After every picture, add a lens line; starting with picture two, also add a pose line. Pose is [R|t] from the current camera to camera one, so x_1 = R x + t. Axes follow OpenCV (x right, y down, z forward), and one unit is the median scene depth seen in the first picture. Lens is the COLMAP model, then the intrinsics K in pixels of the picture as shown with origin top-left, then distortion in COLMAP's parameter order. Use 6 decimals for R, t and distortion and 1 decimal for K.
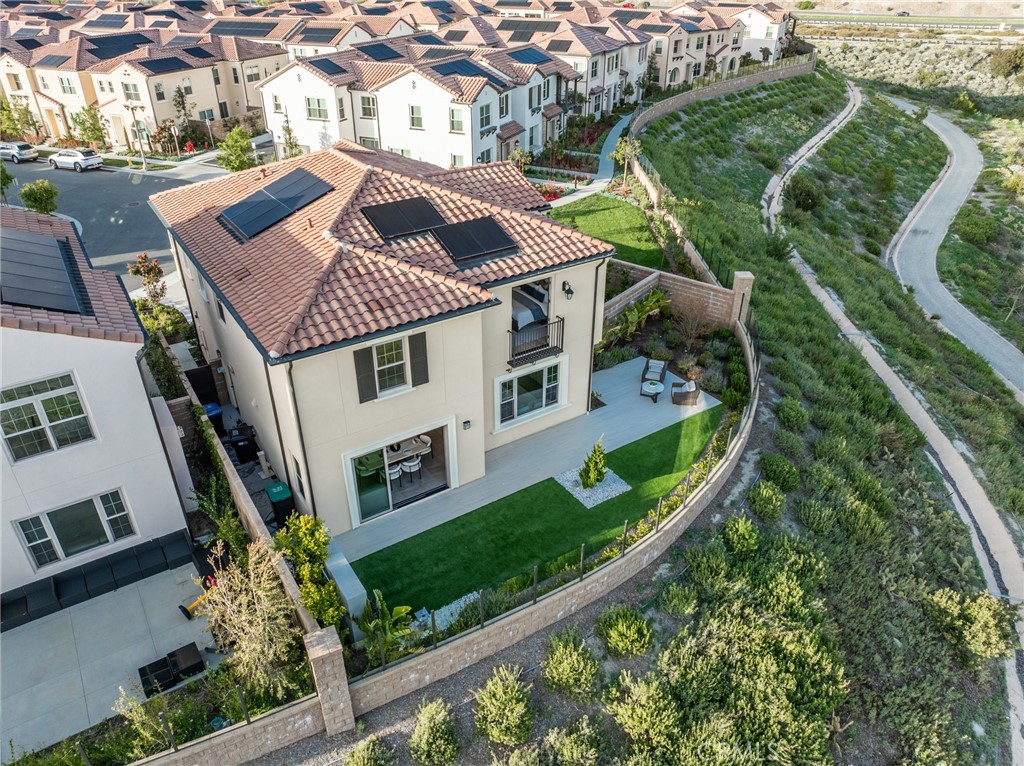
lens RADIAL K [[720.2, 0, 512.0], [0, 720.2, 383.0], [0, 0, 1]] dist [-0.039974, 0.004652]
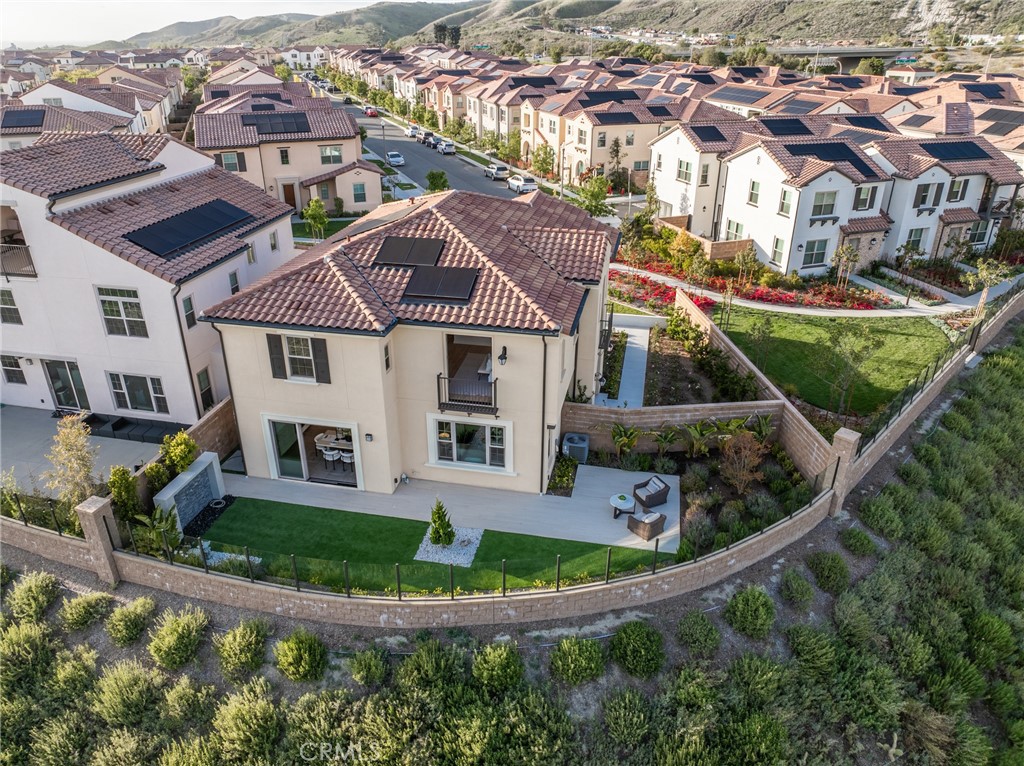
lens RADIAL K [[720.2, 0, 512.0], [0, 720.2, 383.0], [0, 0, 1]] dist [-0.039974, 0.004652]
pose [[0.706370, 0.315895, -0.633444, 0.682183], [-0.365912, 0.929008, 0.055252, -0.143228], [0.605929, 0.192756, 0.771813, 0.233187]]
